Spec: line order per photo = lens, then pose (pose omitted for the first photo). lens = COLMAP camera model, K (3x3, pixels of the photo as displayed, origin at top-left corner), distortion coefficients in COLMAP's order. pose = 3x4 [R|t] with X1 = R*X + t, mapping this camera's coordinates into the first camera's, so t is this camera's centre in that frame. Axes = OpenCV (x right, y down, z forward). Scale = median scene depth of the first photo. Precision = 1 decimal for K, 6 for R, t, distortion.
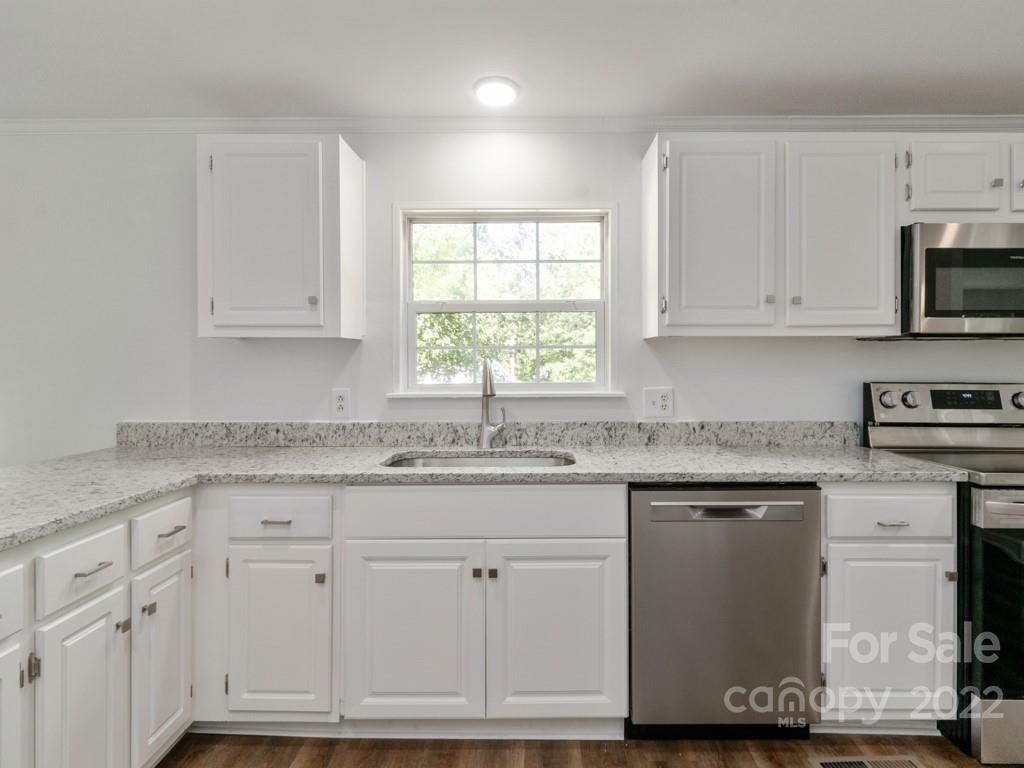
lens RADIAL K [[570.4, 0, 532.0], [0, 570.4, 369.7], [0, 0, 1]] dist [0.003841, -0.003067]
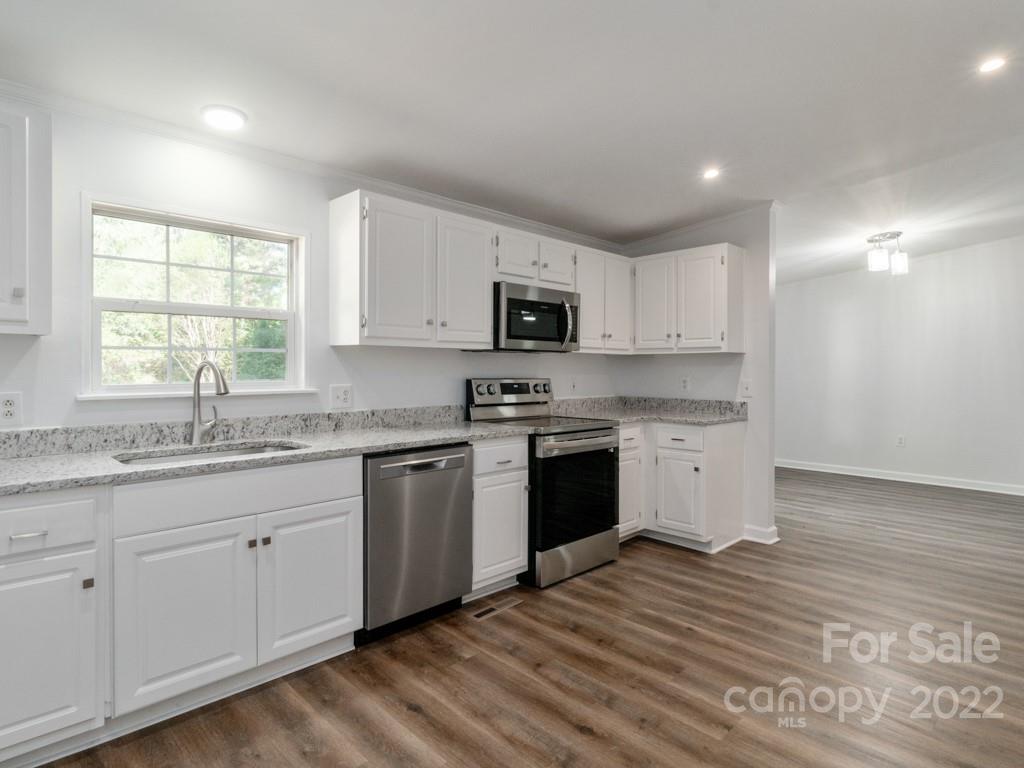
lens RADIAL K [[570.4, 0, 501.5], [0, 570.4, 371.6], [0, 0, 1]] dist [0.003841, -0.003067]
pose [[0.713383, -0.000688, 0.700774, -0.469761], [-0.000697, 0.999998, 0.001691, 0.000361], [-0.700774, -0.001695, 0.713382, -0.165862]]
